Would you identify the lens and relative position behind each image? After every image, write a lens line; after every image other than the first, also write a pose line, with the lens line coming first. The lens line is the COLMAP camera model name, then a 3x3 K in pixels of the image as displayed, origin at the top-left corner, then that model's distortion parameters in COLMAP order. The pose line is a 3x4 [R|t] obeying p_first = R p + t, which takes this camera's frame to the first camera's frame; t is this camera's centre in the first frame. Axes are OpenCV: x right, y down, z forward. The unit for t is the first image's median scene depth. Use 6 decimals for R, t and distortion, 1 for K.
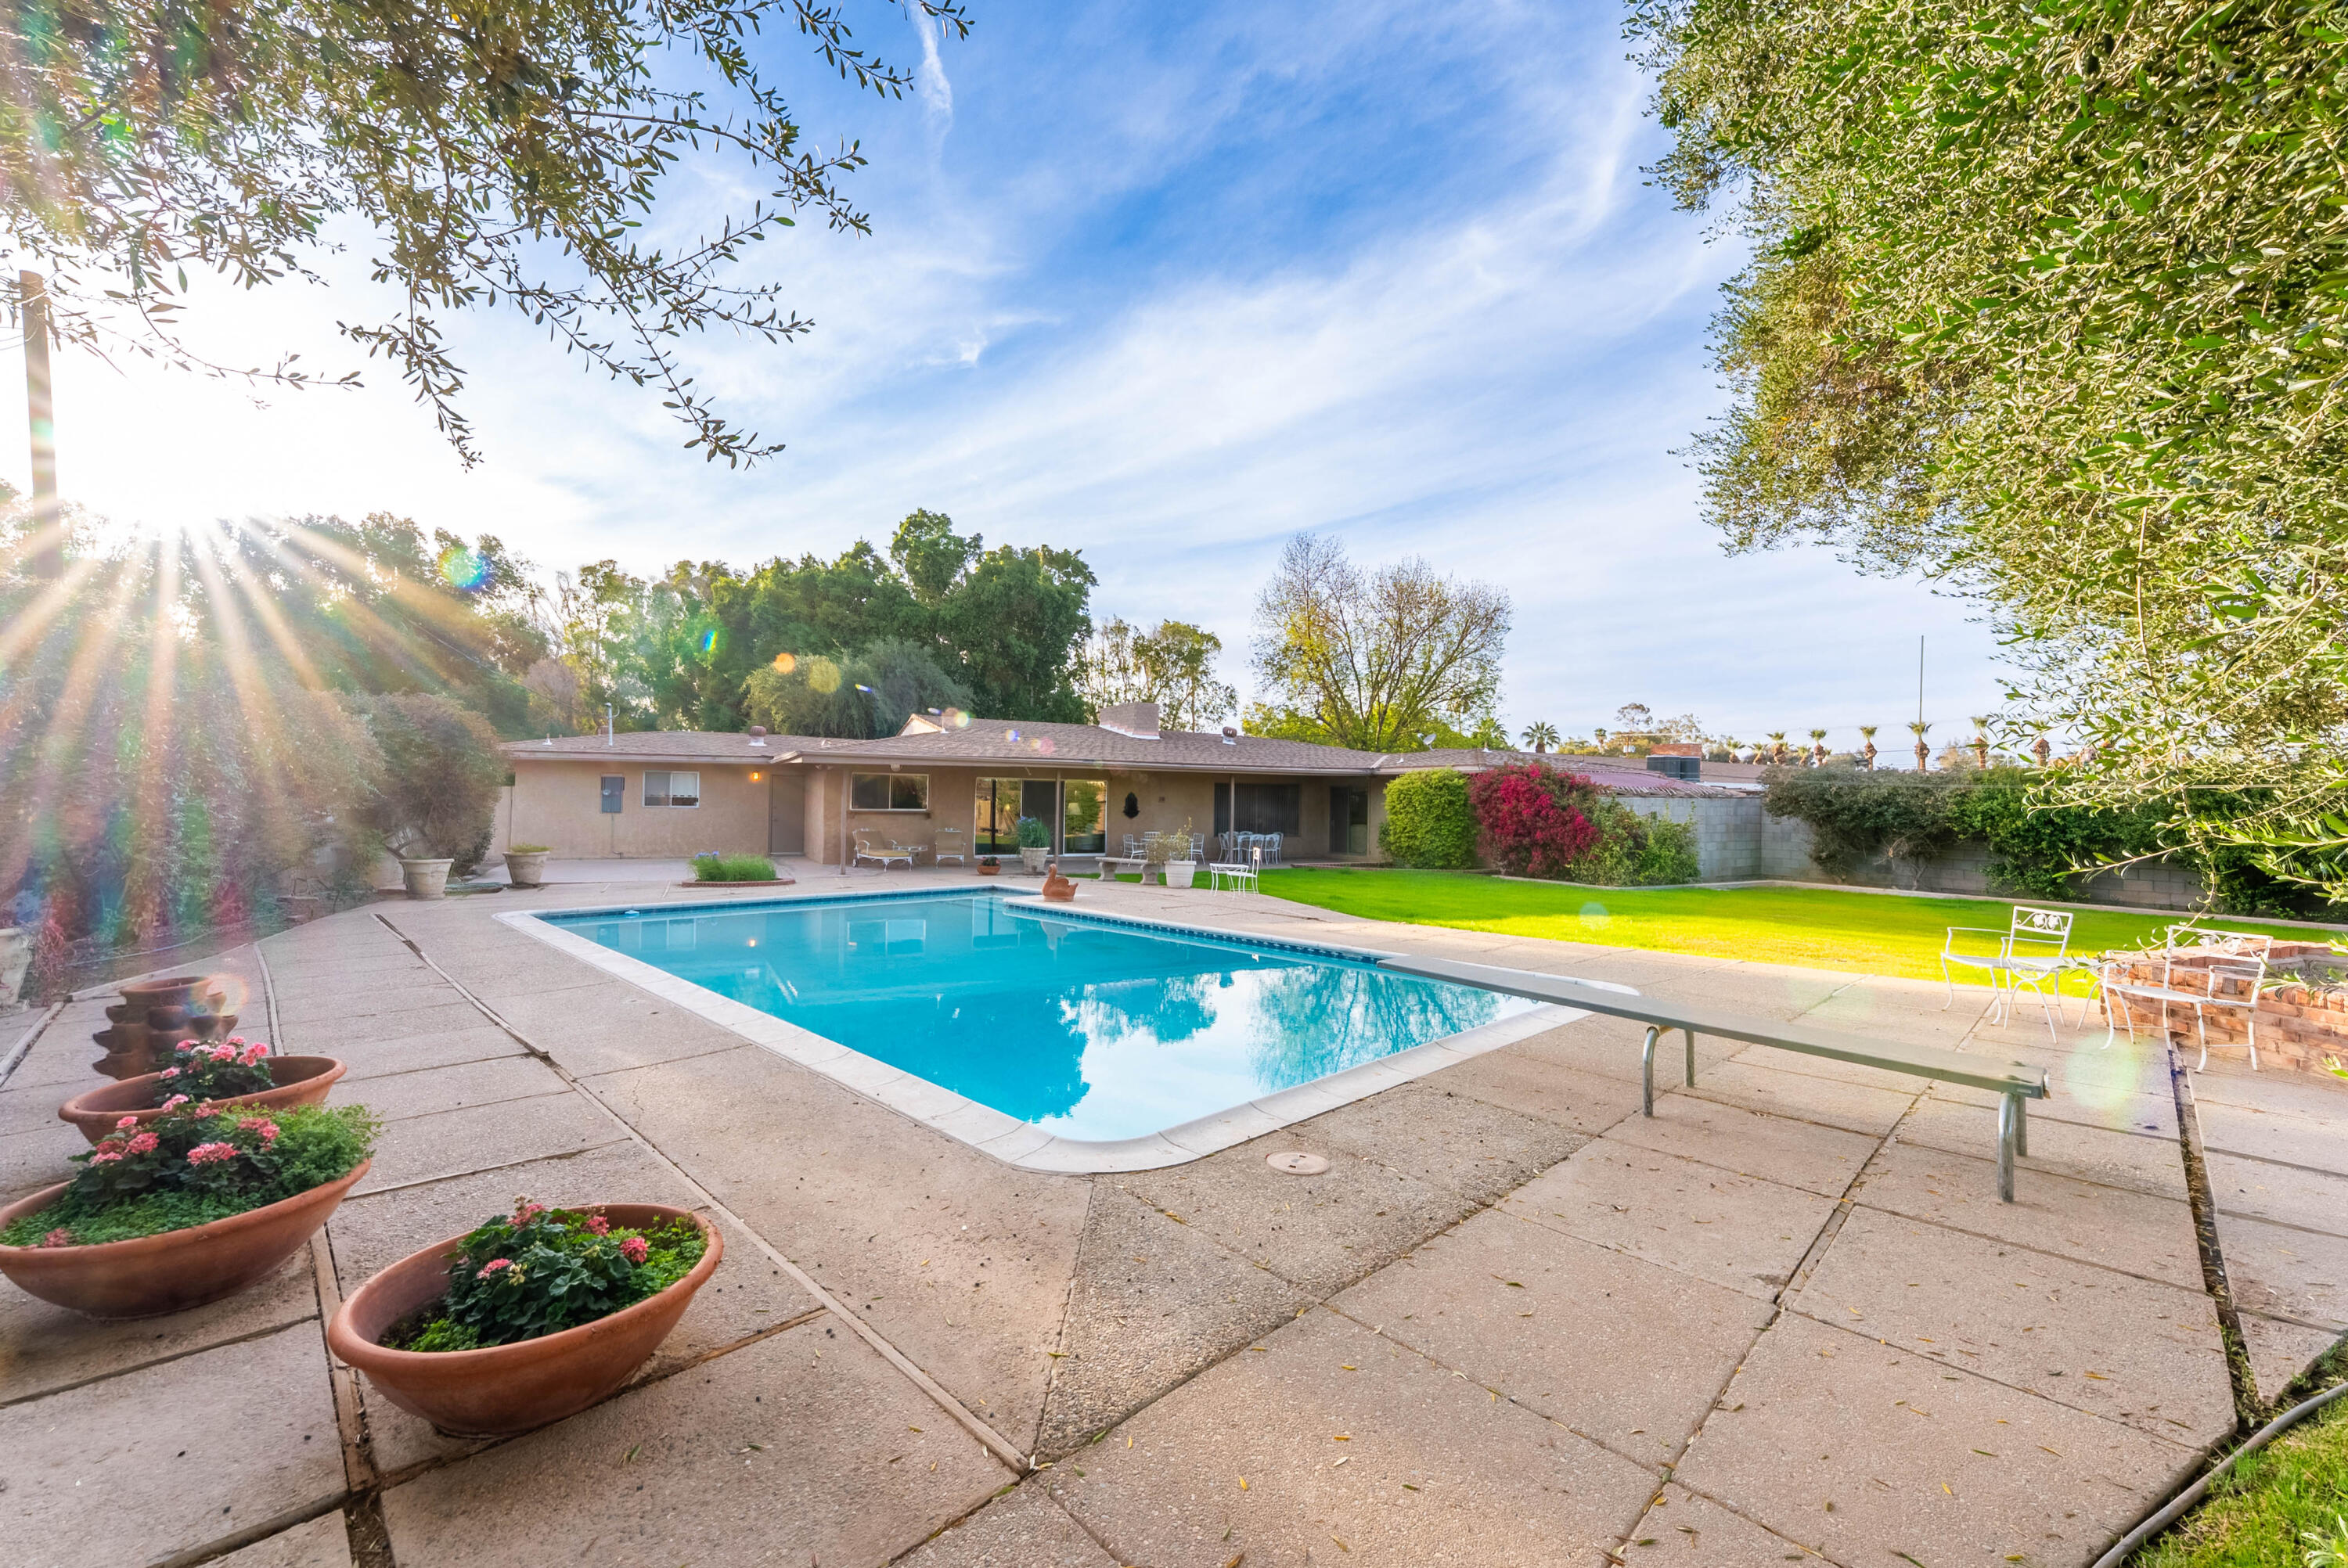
lens RADIAL K [[941.6, 0, 1186.7], [0, 941.6, 790.9], [0, 0, 1]] dist [0.001765, -0.000656]
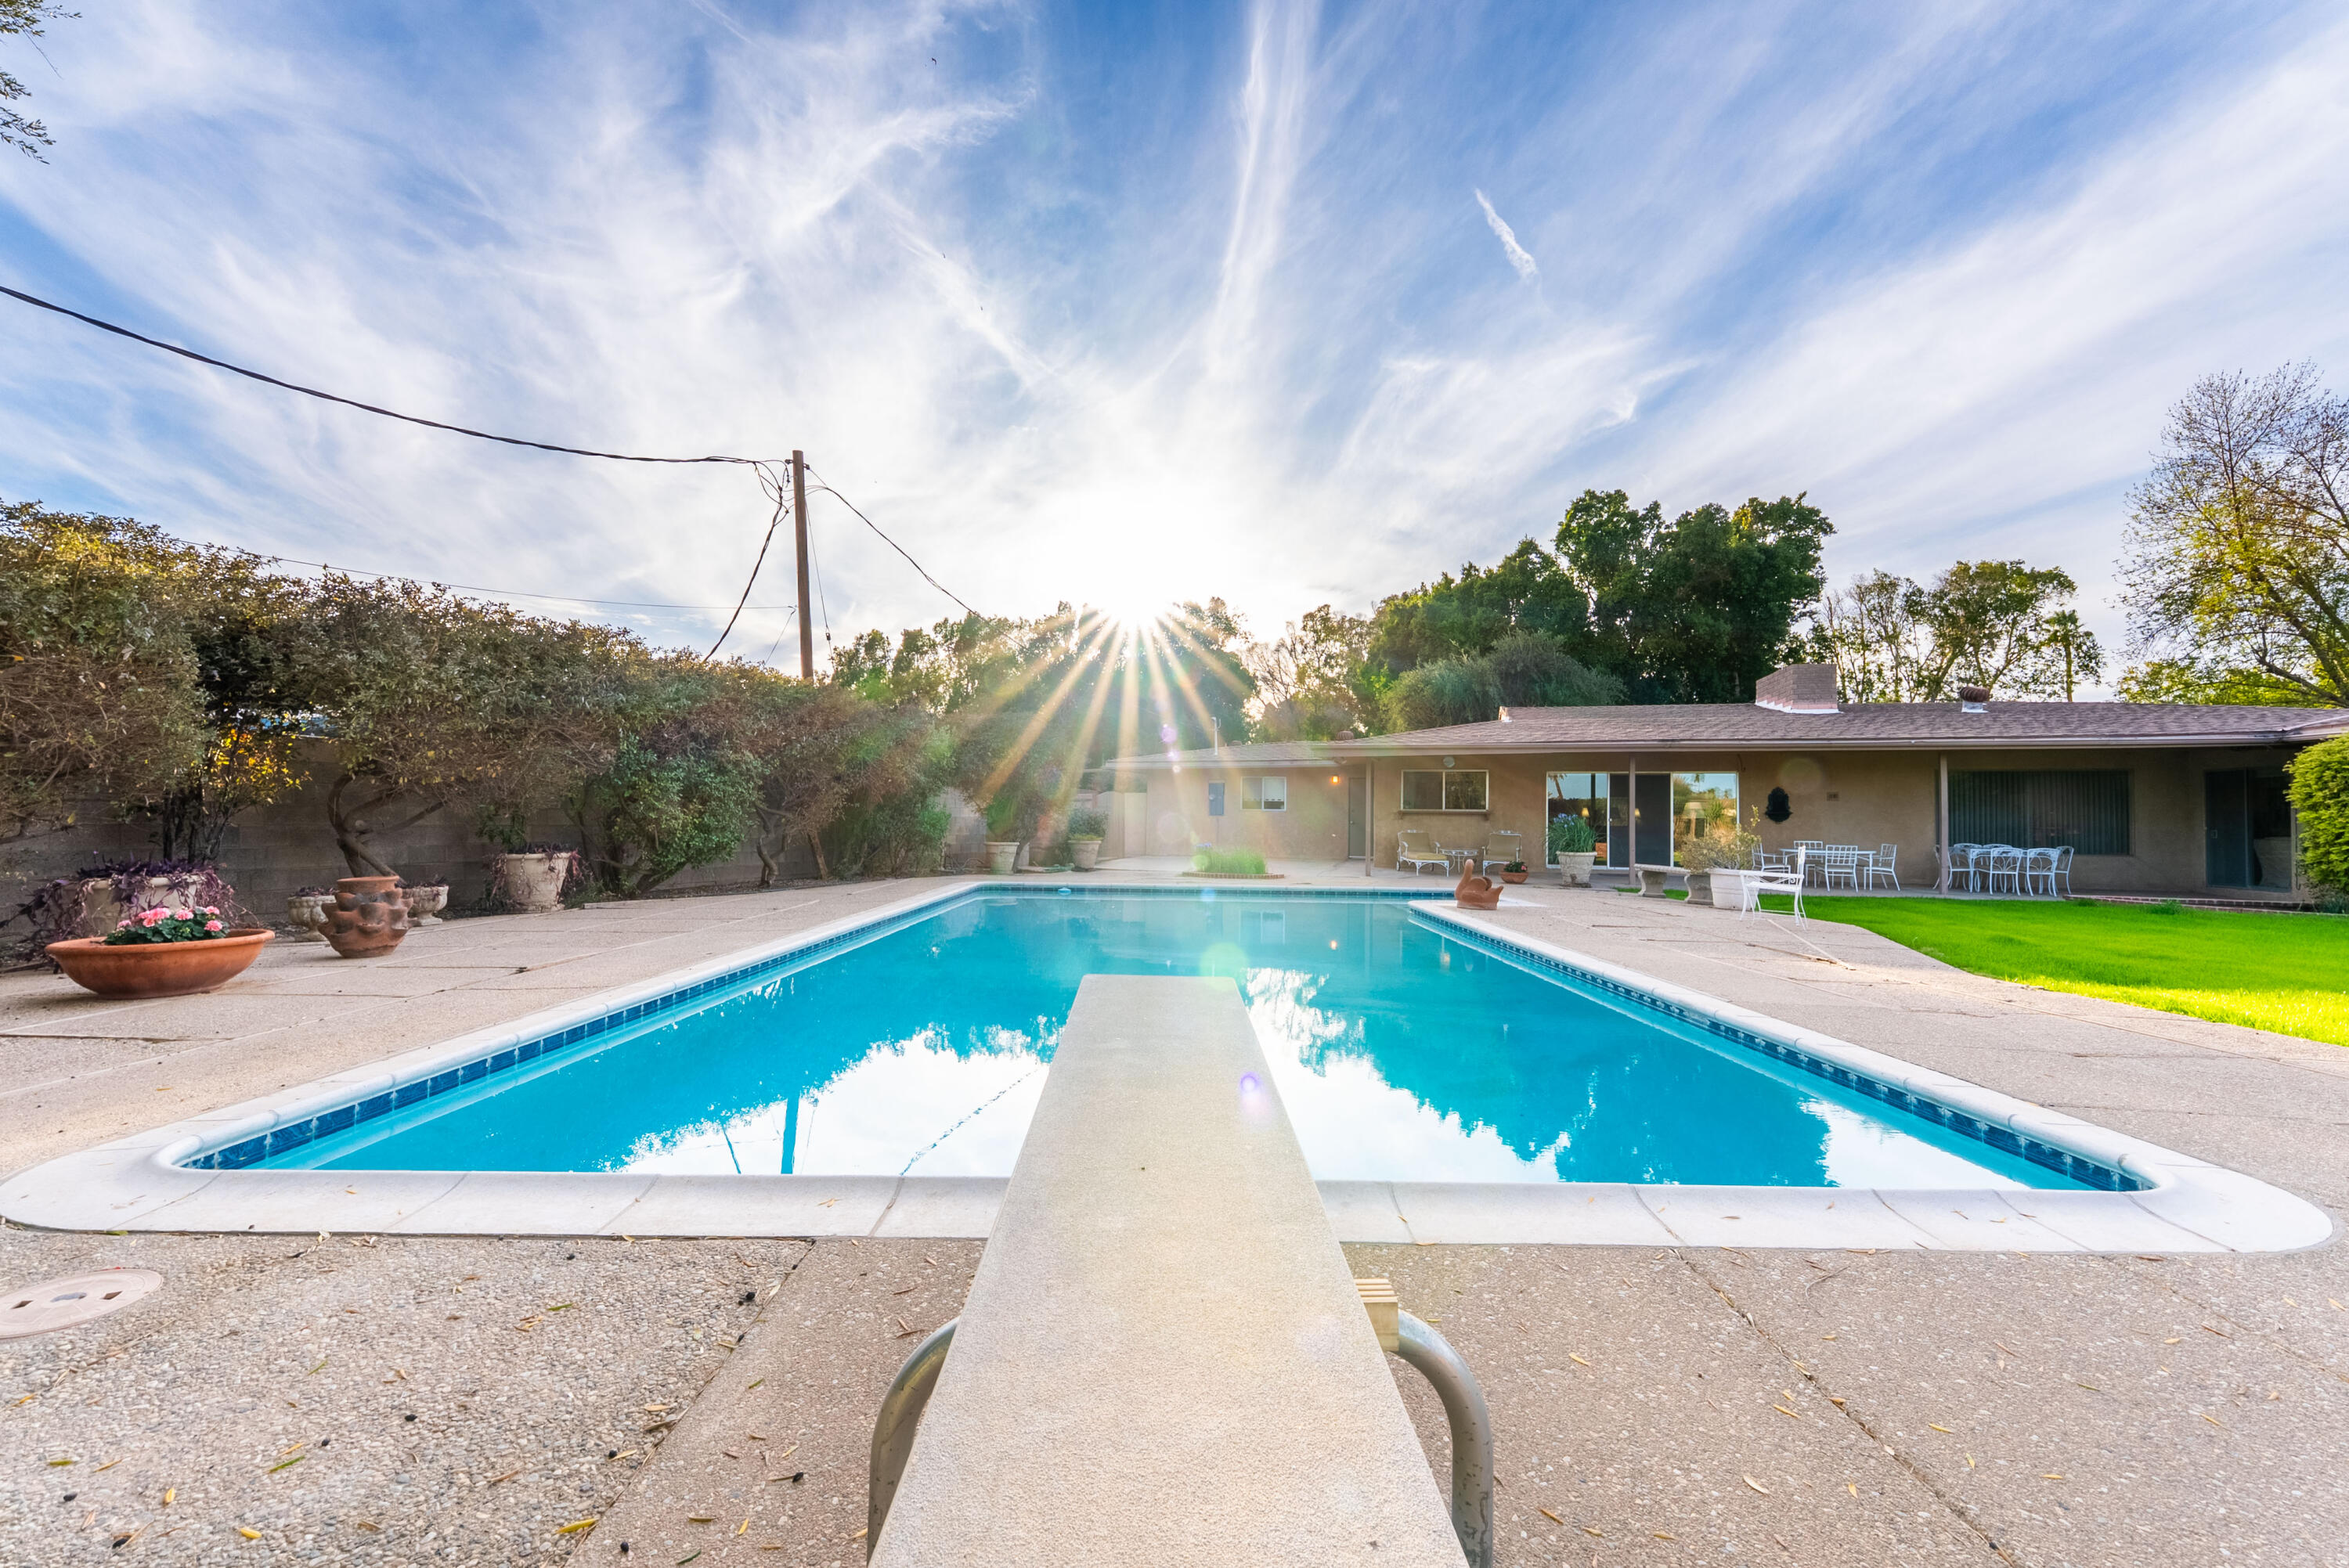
lens RADIAL K [[942.1, 0, 1172.4], [0, 942.1, 790.0], [0, 0, 1]] dist [0.001765, -0.000656]
pose [[0.709559, -0.024226, -0.704230, 0.065171], [0.006181, 0.999584, -0.028159, 0.011476], [0.704619, 0.015628, 0.709413, 0.079669]]
